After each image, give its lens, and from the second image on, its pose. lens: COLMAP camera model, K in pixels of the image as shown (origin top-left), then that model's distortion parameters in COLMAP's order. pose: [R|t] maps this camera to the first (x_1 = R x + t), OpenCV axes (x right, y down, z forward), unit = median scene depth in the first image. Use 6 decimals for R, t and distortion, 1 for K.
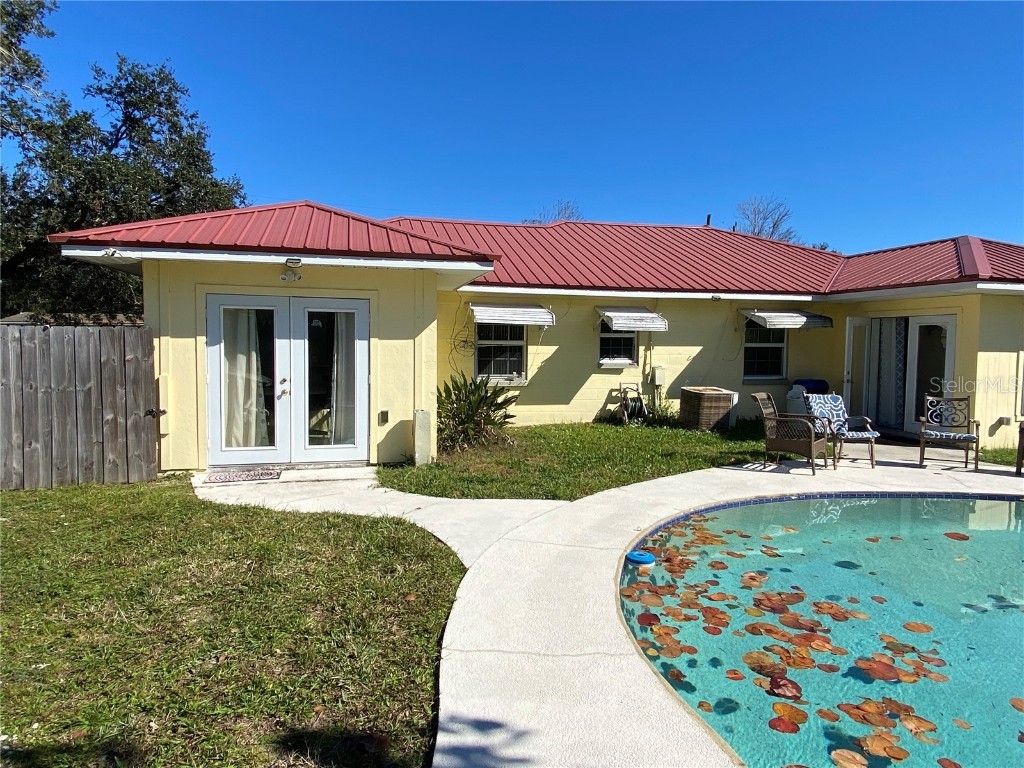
lens RADIAL K [[628.5, 0, 512.0], [0, 628.5, 384.0], [0, 0, 1]] dist [0.023090, 0.000313]
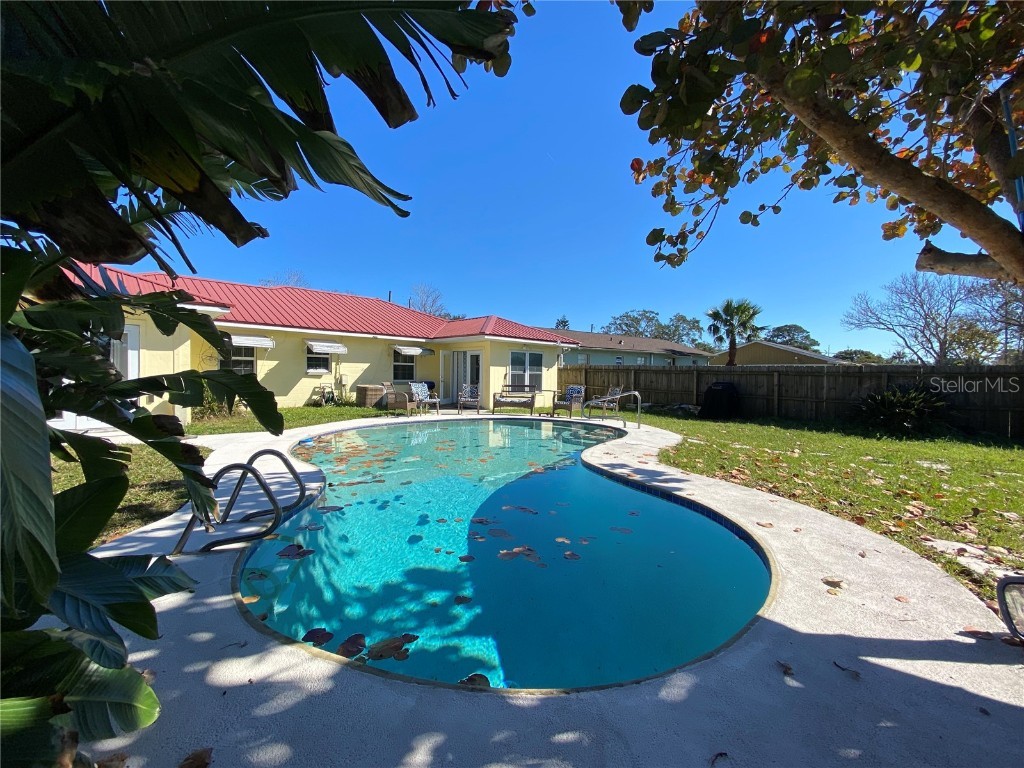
lens RADIAL K [[416.1, 0, 512.0], [0, 416.1, 384.0], [0, 0, 1]] dist [0.001620, -0.000097]
pose [[0.849488, -0.008105, 0.527546, 0.015269], [0.027543, 0.999200, -0.029000, 0.048605], [-0.526889, 0.039166, 0.849031, -0.256935]]
